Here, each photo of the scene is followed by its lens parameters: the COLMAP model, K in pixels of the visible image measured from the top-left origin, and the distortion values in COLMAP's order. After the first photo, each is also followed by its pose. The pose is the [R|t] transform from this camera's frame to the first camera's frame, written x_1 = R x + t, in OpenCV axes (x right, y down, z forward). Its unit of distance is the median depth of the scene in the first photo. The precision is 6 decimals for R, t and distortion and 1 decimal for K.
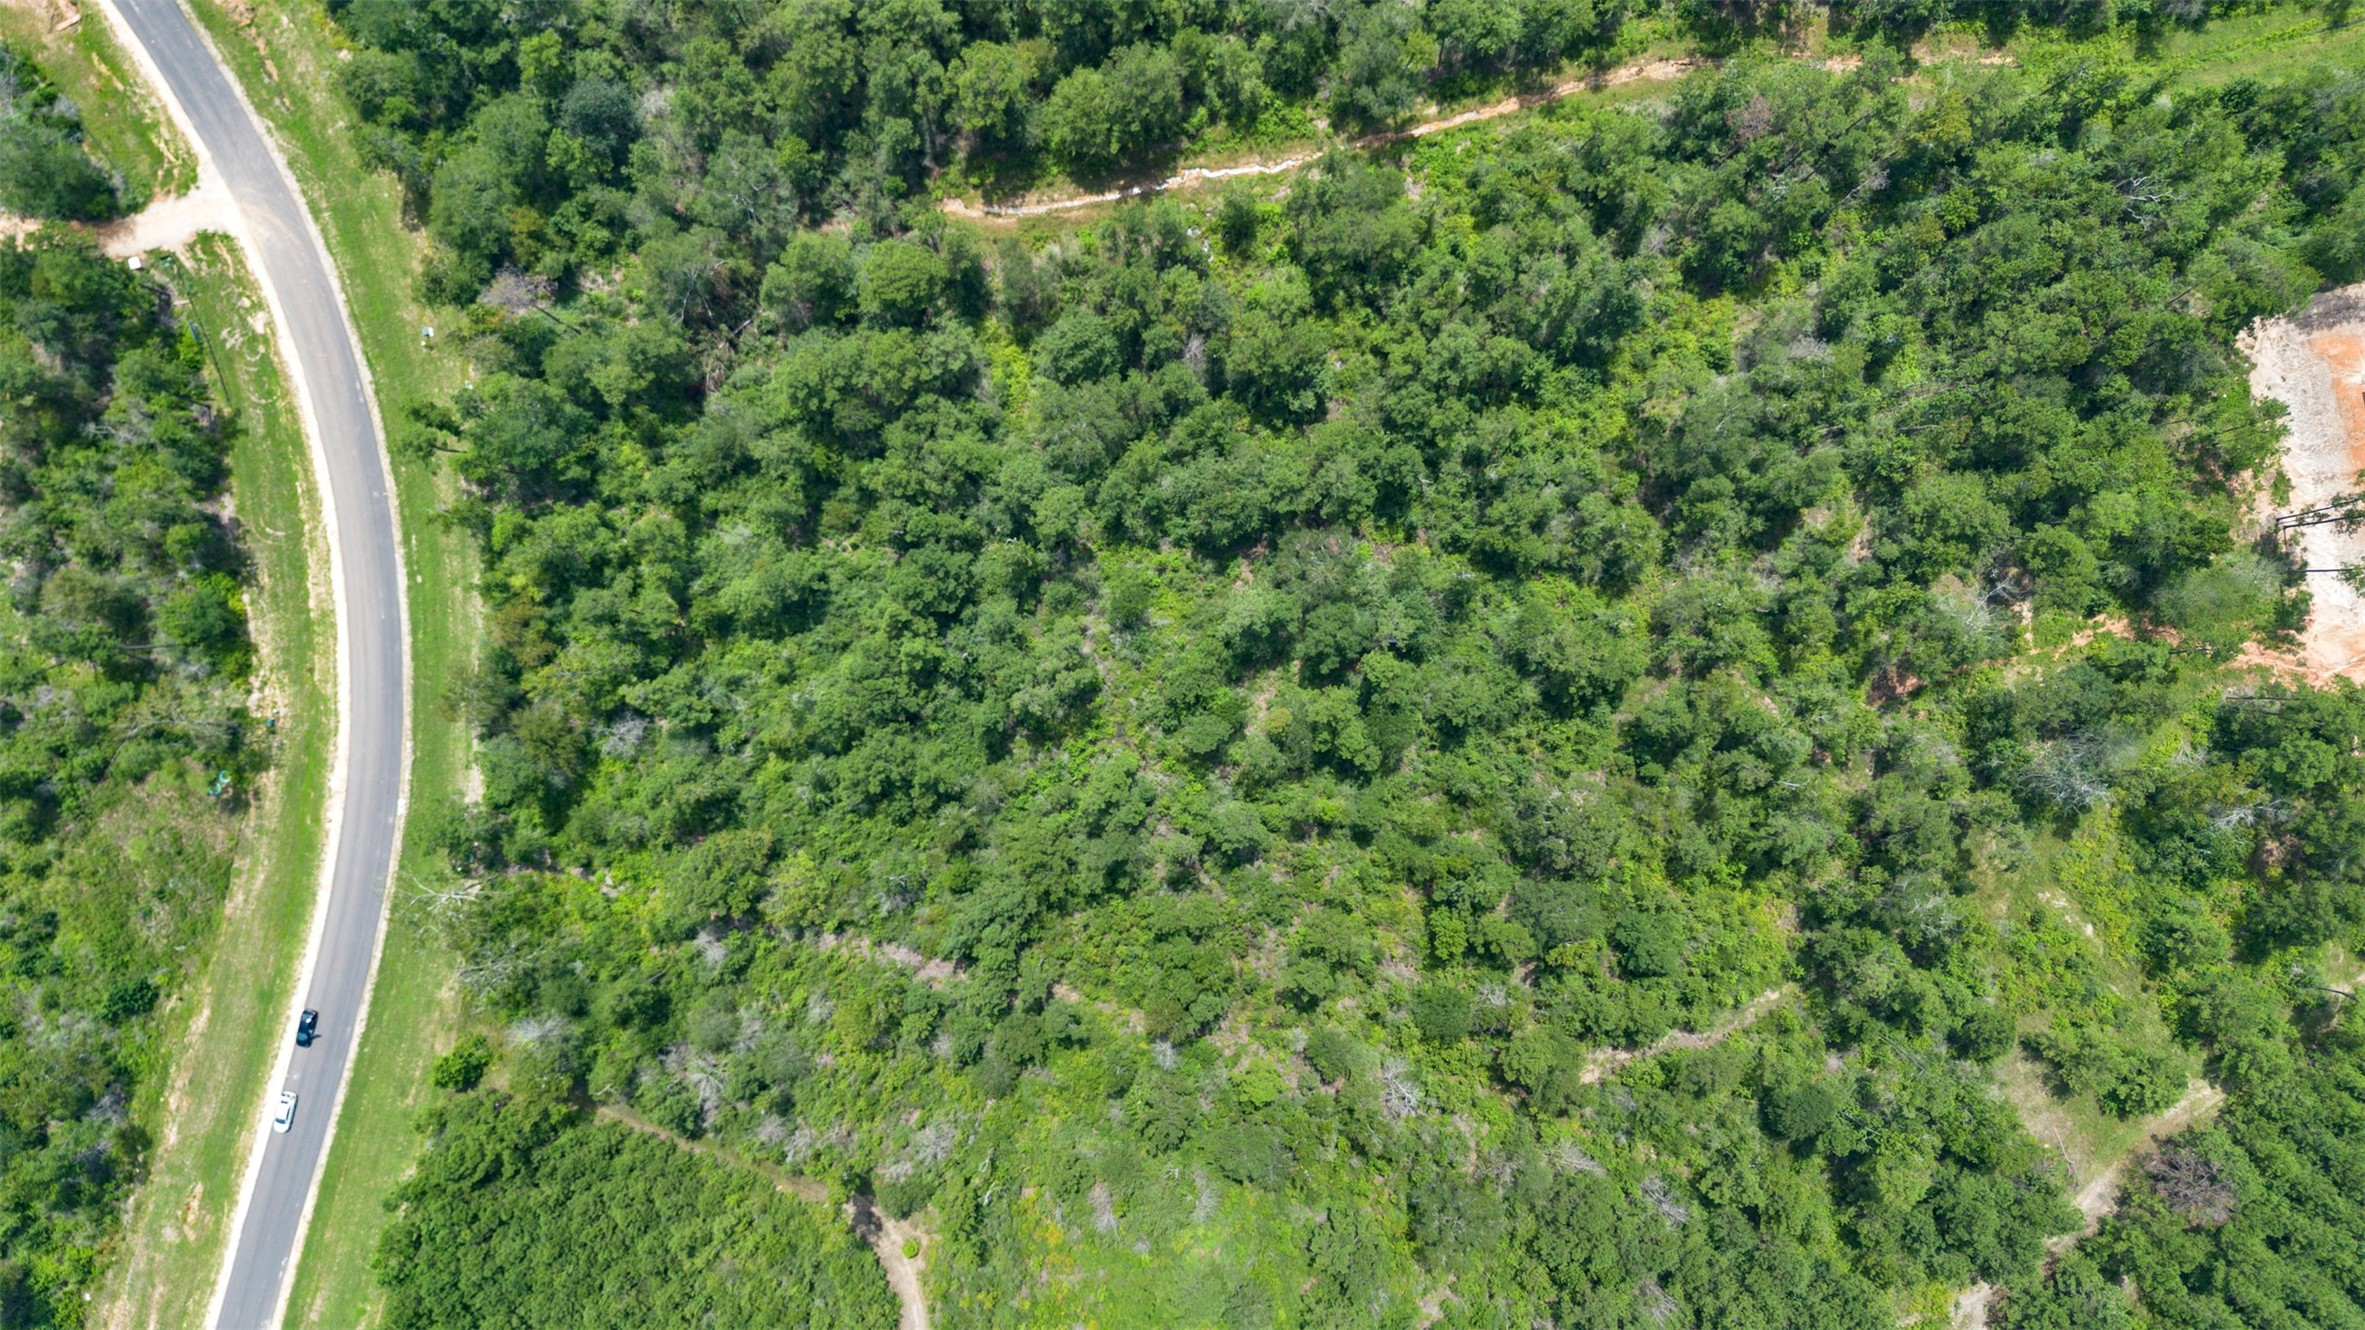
lens RADIAL K [[1665.1, 0, 1189.7], [0, 1665.1, 662.3], [0, 0, 1]] dist [0.056566, -0.041569]
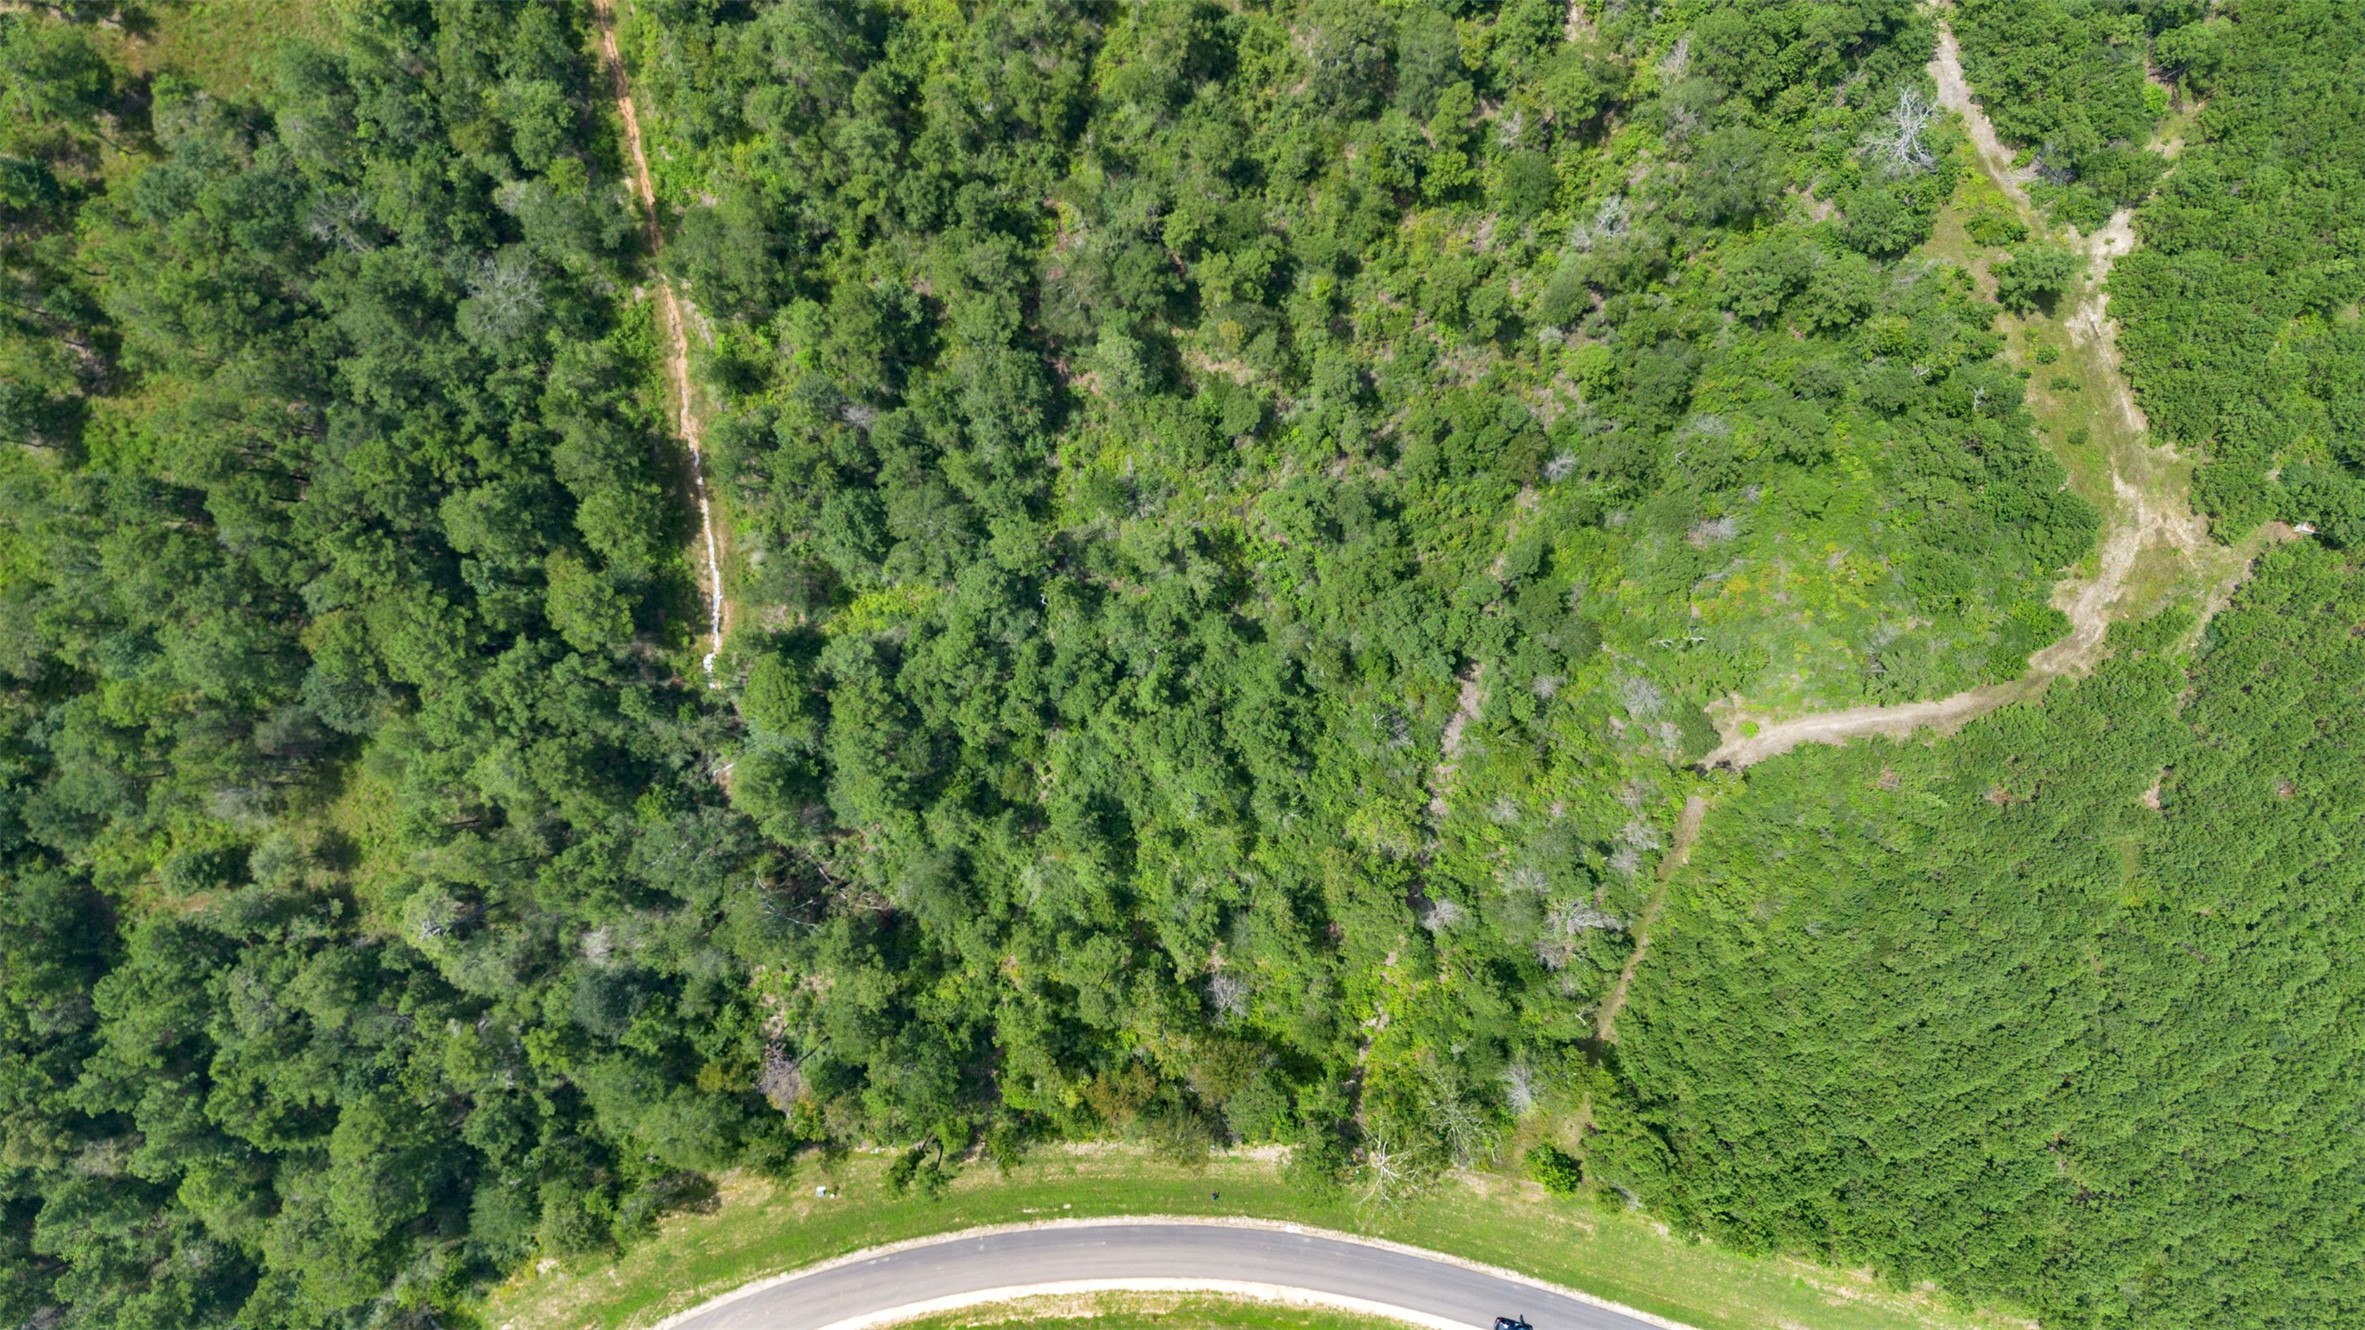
lens RADIAL K [[1665.1, 0, 1184.2], [0, 1665.1, 671.5], [0, 0, 1]] dist [0.056566, -0.041569]
pose [[0.026745, -0.999520, 0.015607, -0.157750], [0.999616, 0.026628, -0.007688, 0.019810], [0.007268, 0.015807, 0.999849, -0.001468]]
